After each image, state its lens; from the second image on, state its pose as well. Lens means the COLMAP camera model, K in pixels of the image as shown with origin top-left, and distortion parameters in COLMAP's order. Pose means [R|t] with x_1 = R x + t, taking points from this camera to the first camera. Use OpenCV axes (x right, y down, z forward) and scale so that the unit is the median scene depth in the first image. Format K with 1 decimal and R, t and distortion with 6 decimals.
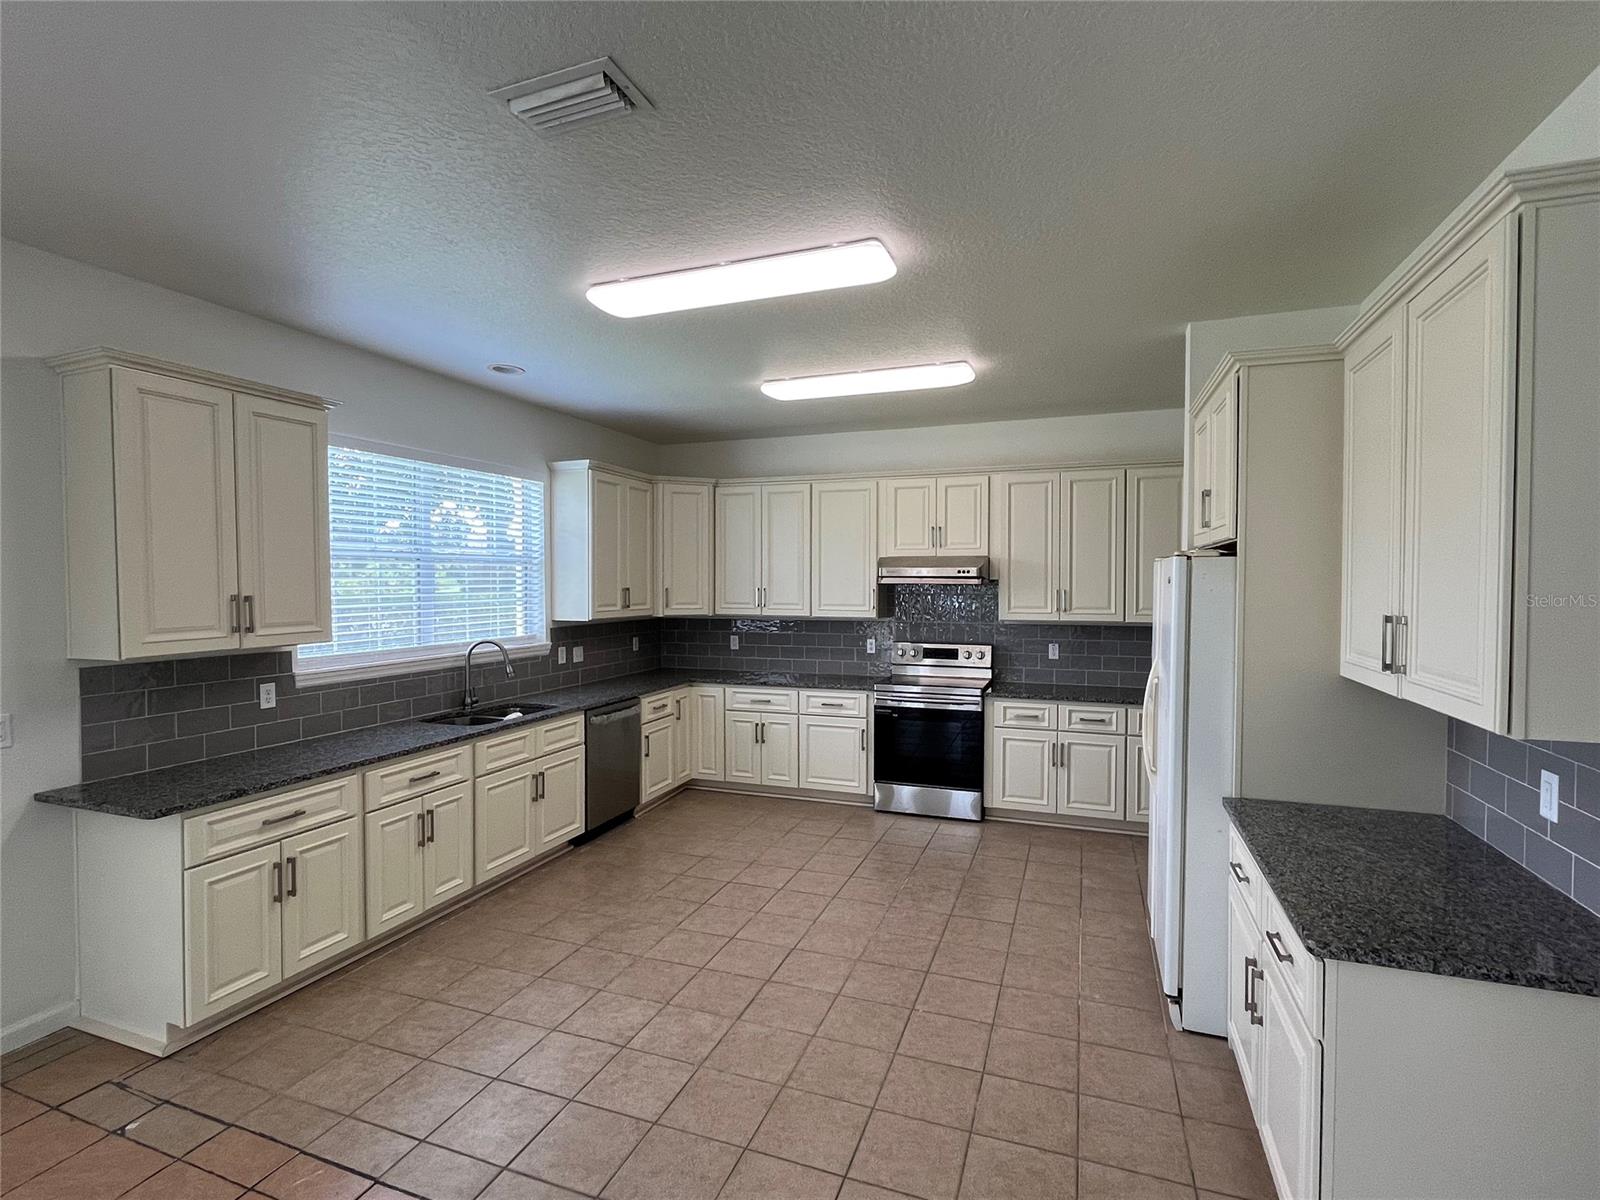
lens RADIAL K [[773.3, 0, 791.9], [0, 773.3, 599.7], [0, 0, 1]] dist [-0.001854, -0.000132]
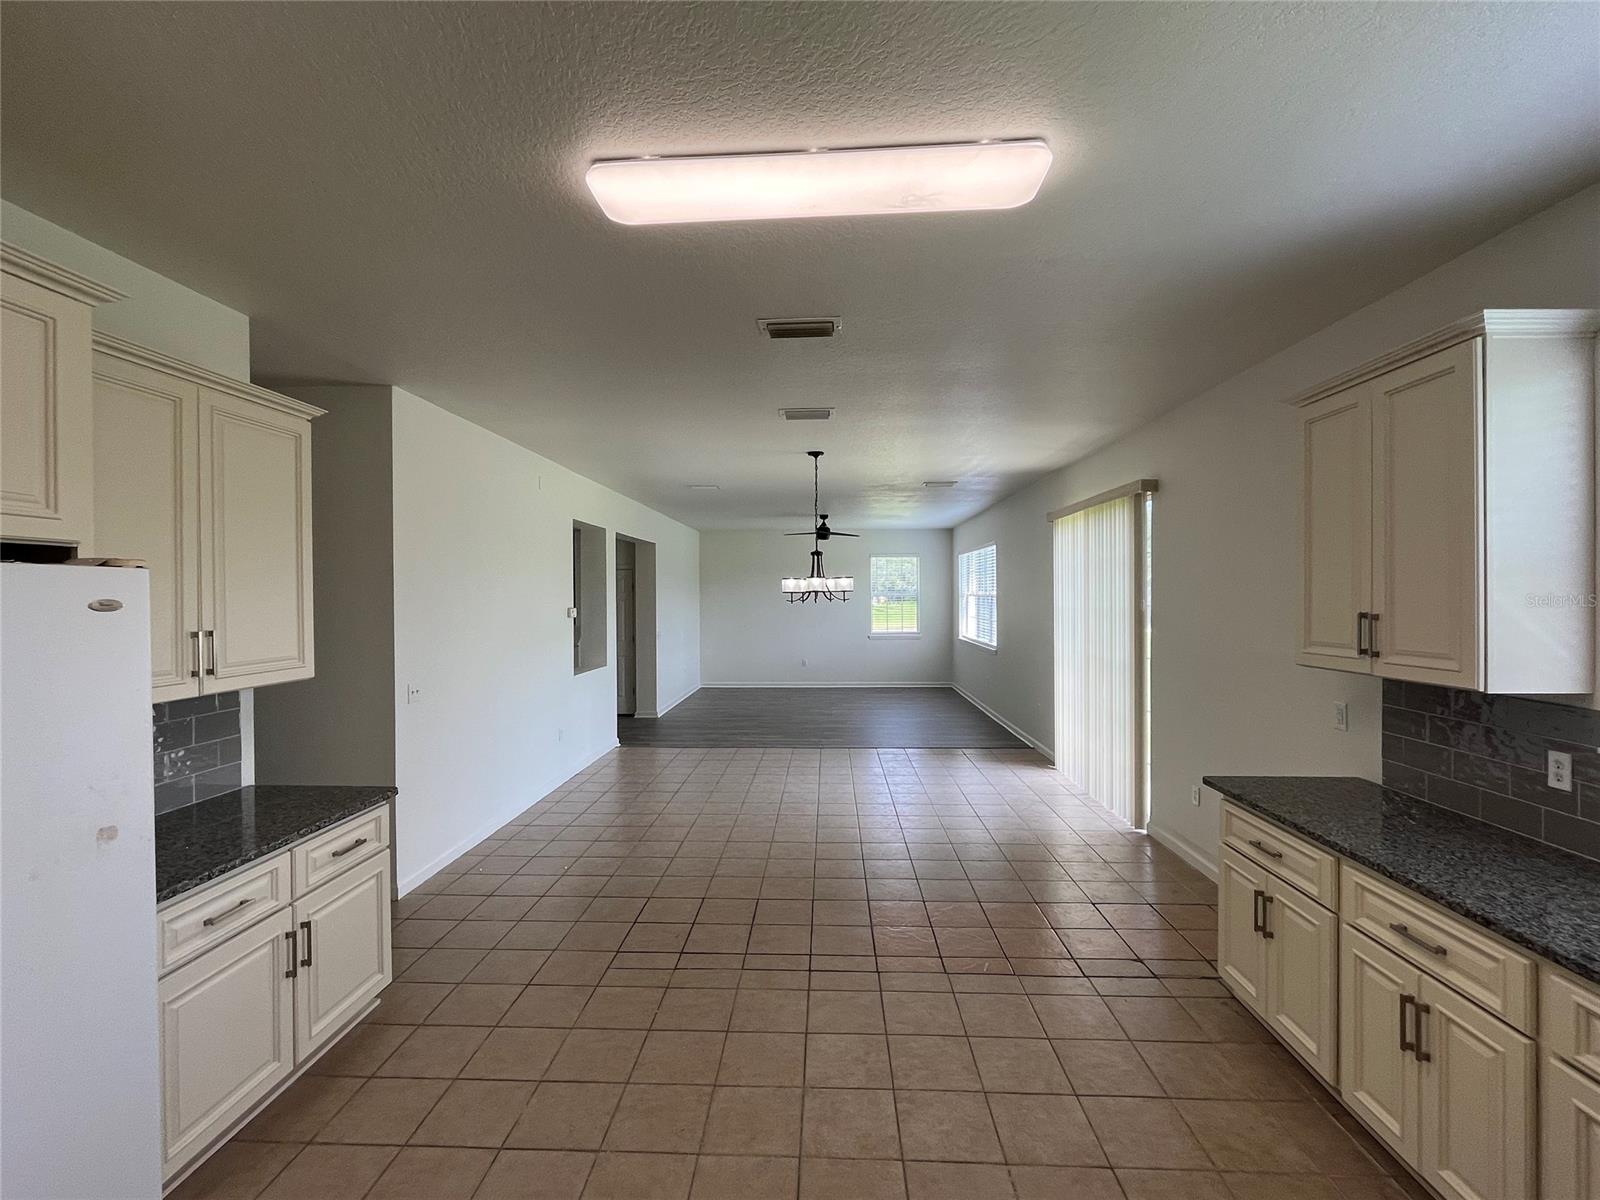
lens RADIAL K [[719.3, 0, 795.7], [0, 719.3, 599.7], [0, 0, 1]] dist [-0.001777, -0.000436]
pose [[-0.950343, 0.007261, -0.311121, 0.086022], [-0.001633, 0.999598, 0.028315, -0.024633], [0.311202, 0.027417, -0.949948, 0.915342]]
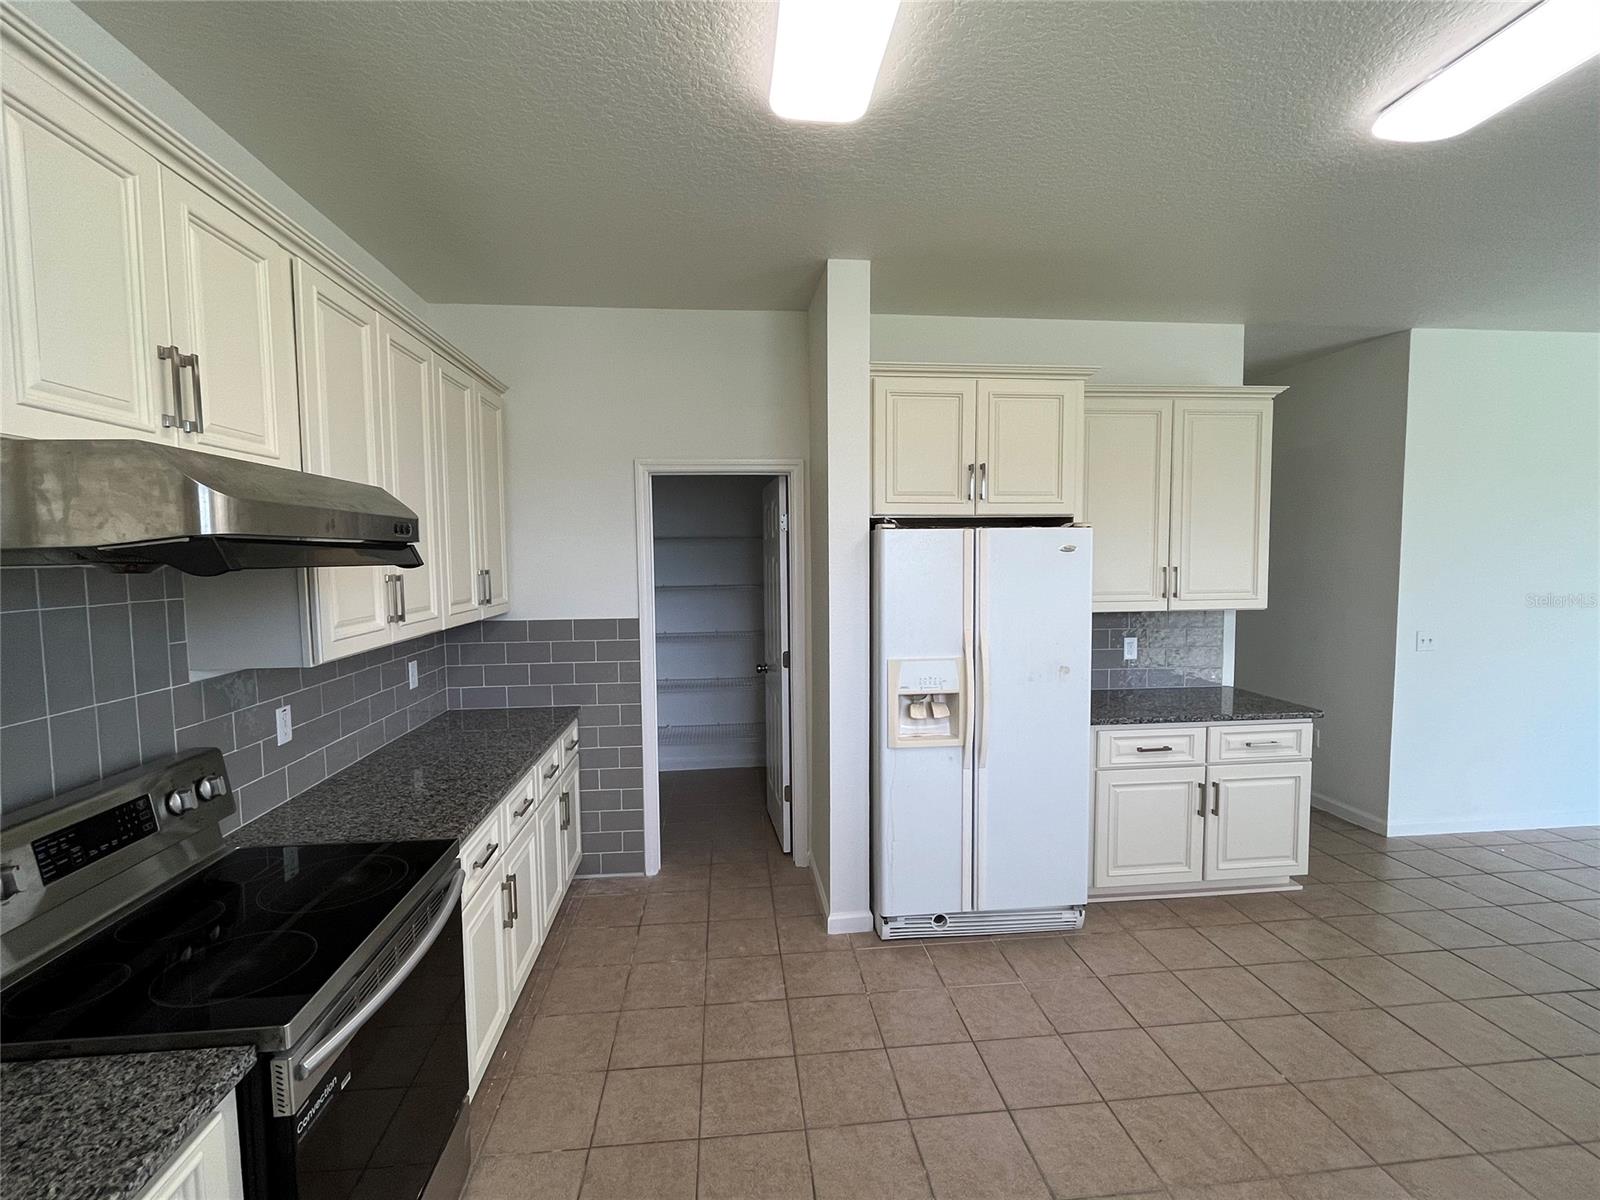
lens RADIAL K [[719.3, 0, 797.8], [0, 719.3, 601.5], [0, 0, 1]] dist [-0.001777, -0.000436]
pose [[-0.449735, -0.052847, 0.891597, -0.138326], [0.030844, 0.996734, 0.074637, -0.020260], [-0.892629, 0.061067, -0.446636, 0.979688]]
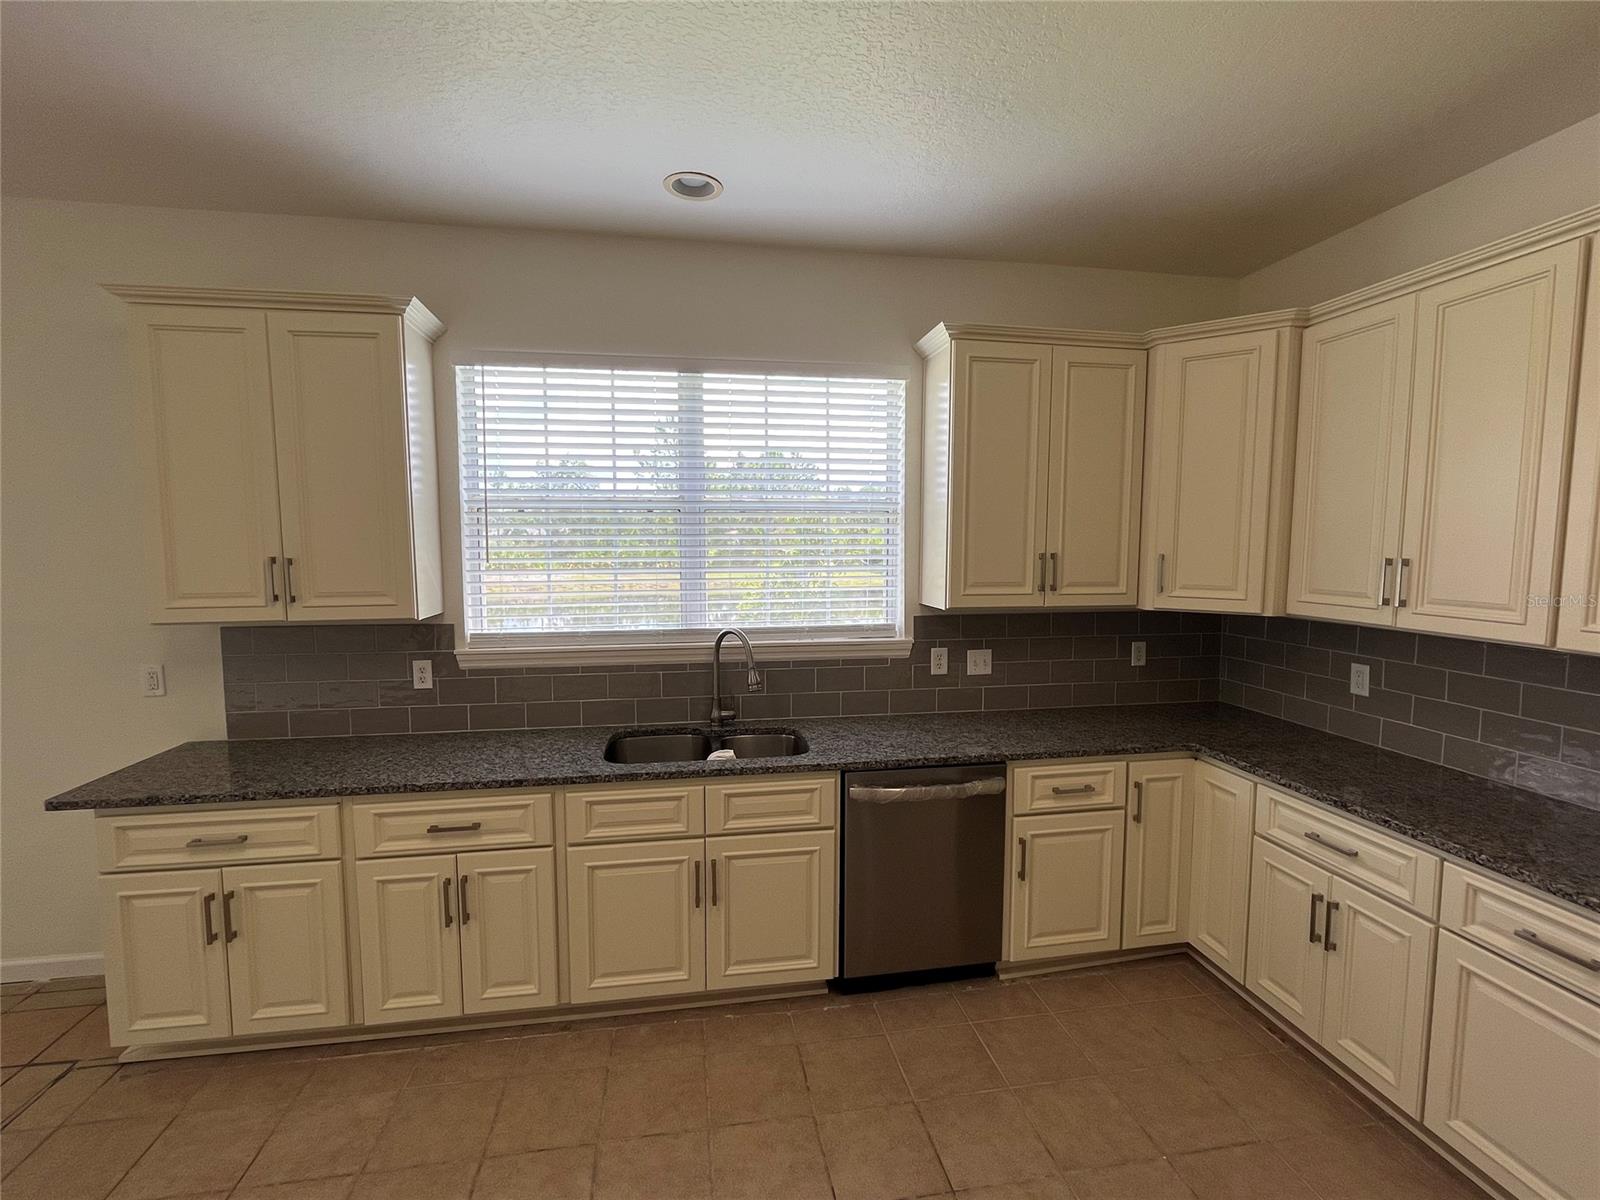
lens RADIAL K [[719.3, 0, 797.9], [0, 719.3, 599.9], [0, 0, 1]] dist [-0.001777, -0.000436]
pose [[0.505064, 0.071333, -0.860129, 0.141658], [-0.020989, 0.997299, 0.070385, -0.015255], [0.862827, -0.017496, 0.505197, 0.638076]]
